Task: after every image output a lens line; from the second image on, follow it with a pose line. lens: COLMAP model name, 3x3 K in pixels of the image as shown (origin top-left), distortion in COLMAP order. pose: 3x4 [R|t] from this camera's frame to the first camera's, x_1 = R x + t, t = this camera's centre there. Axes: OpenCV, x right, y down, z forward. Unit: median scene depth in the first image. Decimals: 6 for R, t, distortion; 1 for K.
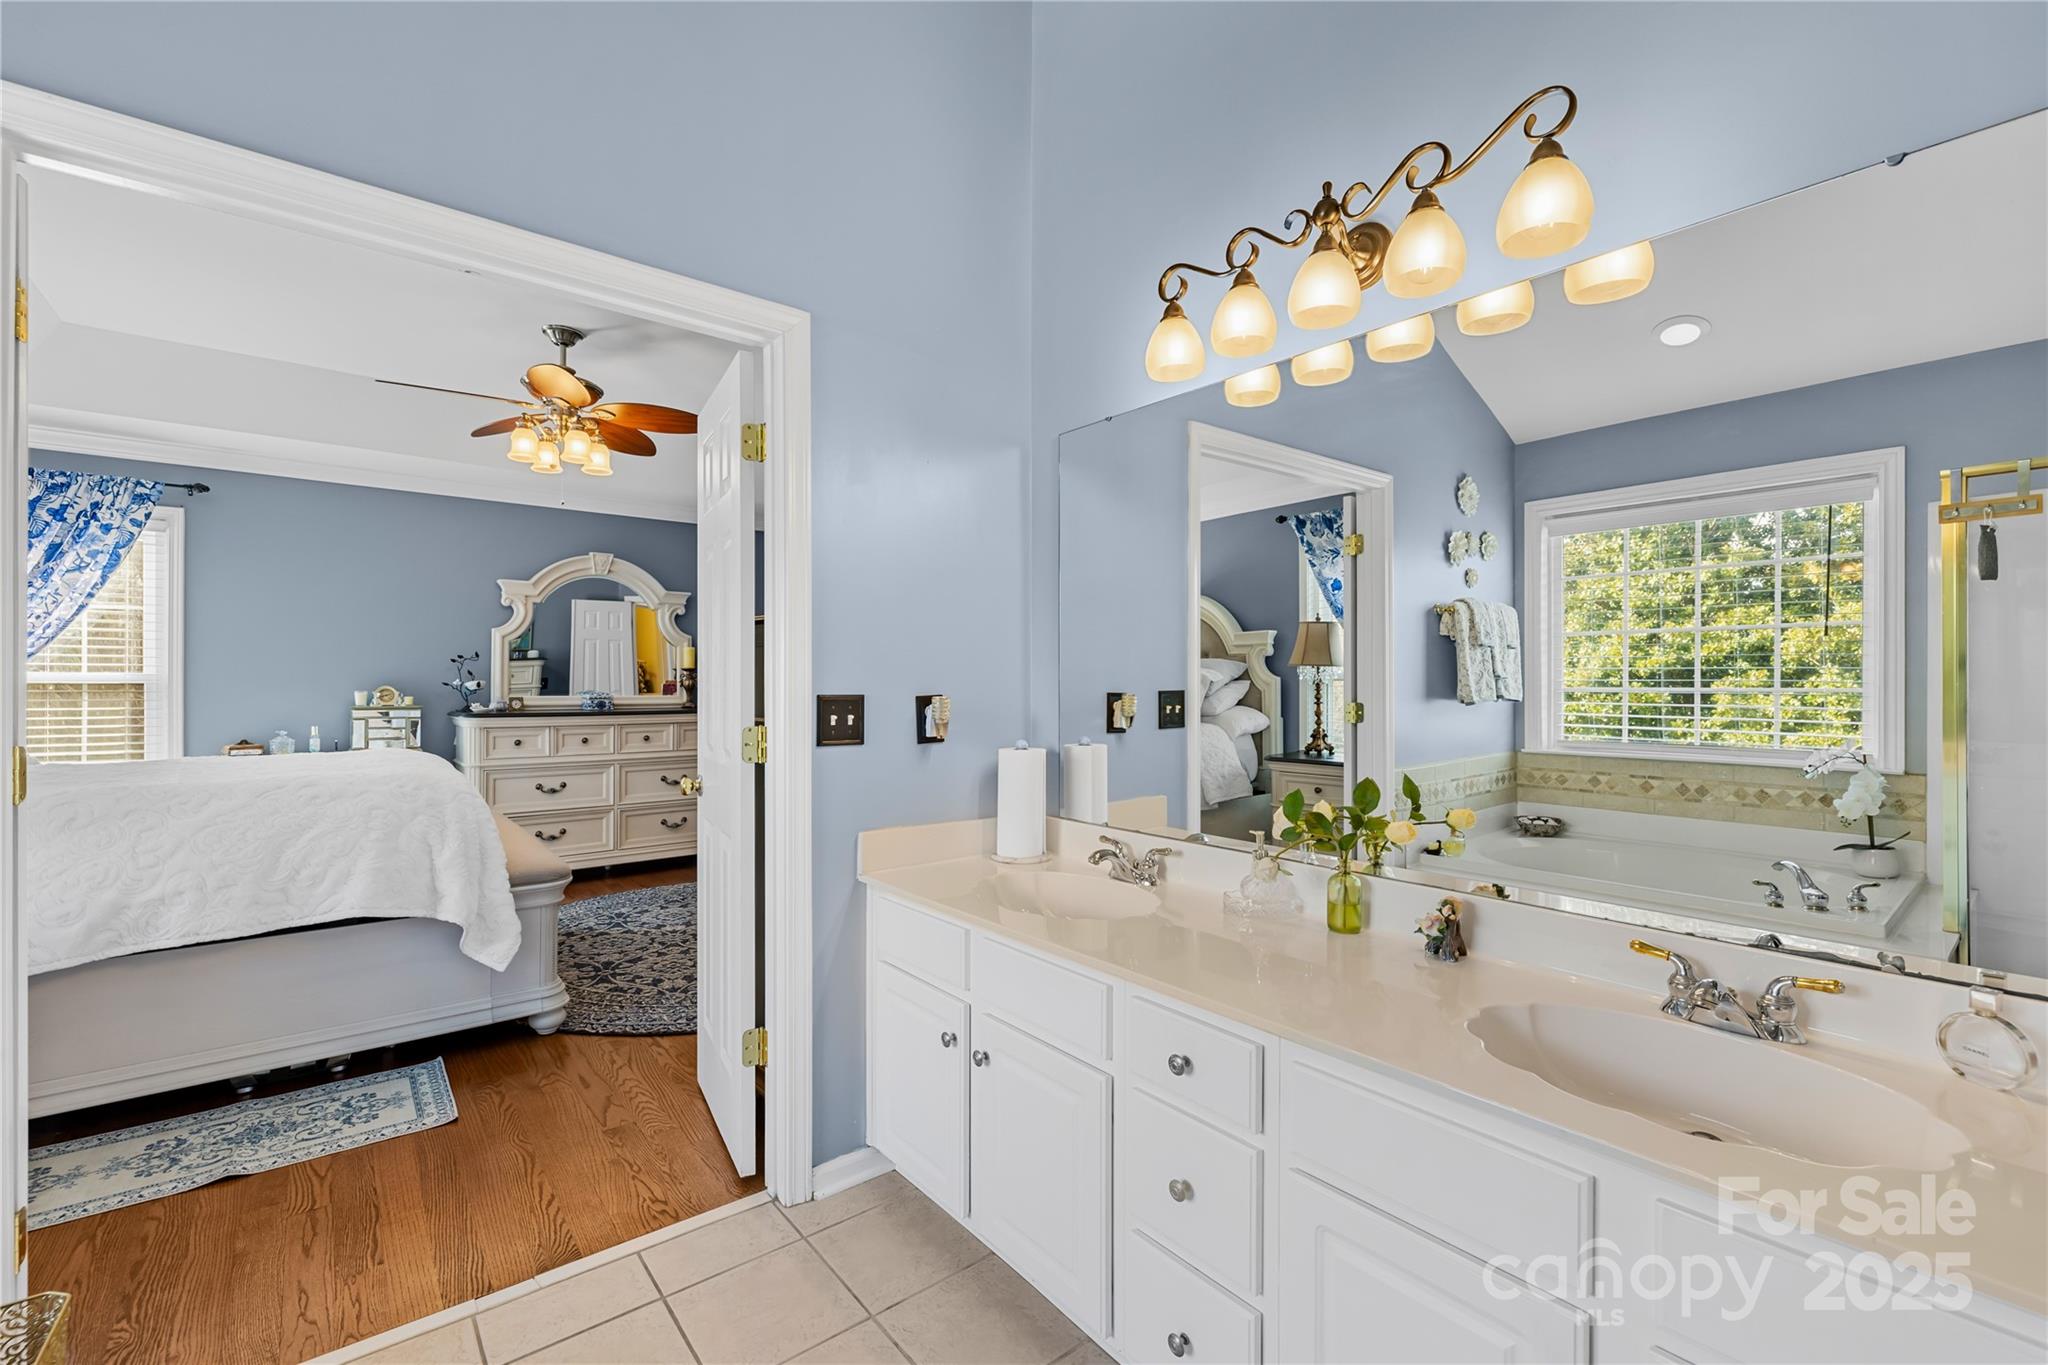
lens RADIAL K [[875.7, 0, 1007.8], [0, 875.7, 685.9], [0, 0, 1]] dist [0.002035, -0.001967]
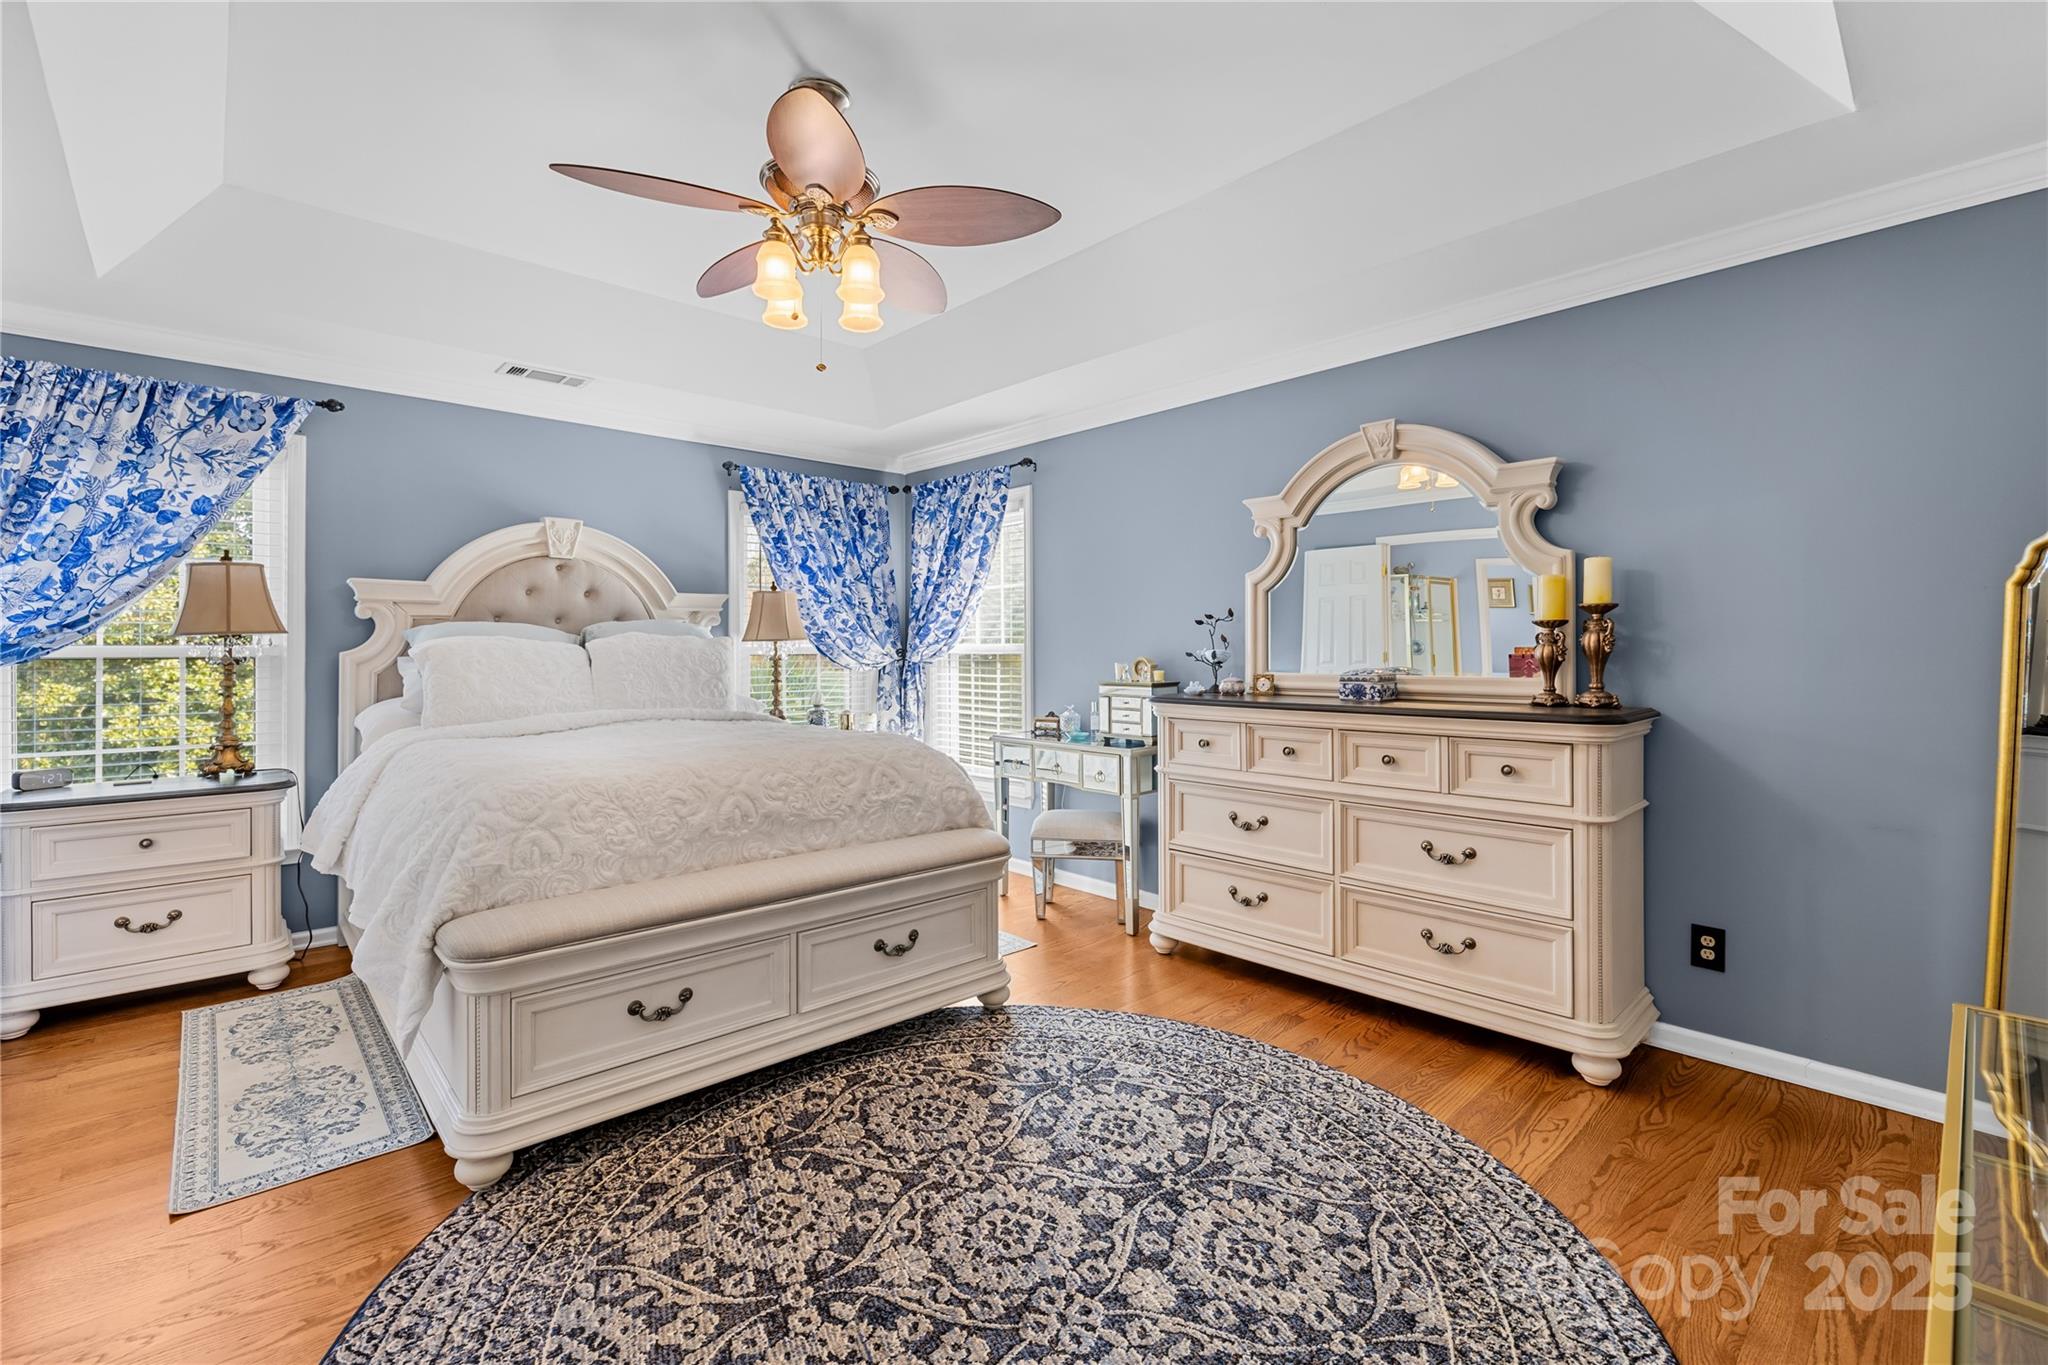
lens RADIAL K [[906.2, 0, 1019.1], [0, 906.2, 644.0], [0, 0, 1]] dist [0.000482, -0.000552]
pose [[0.076164, -0.010836, -0.997036, 0.216458], [-0.001254, 0.999939, -0.010963, -0.005232], [0.997094, 0.002086, 0.076146, 1.561188]]
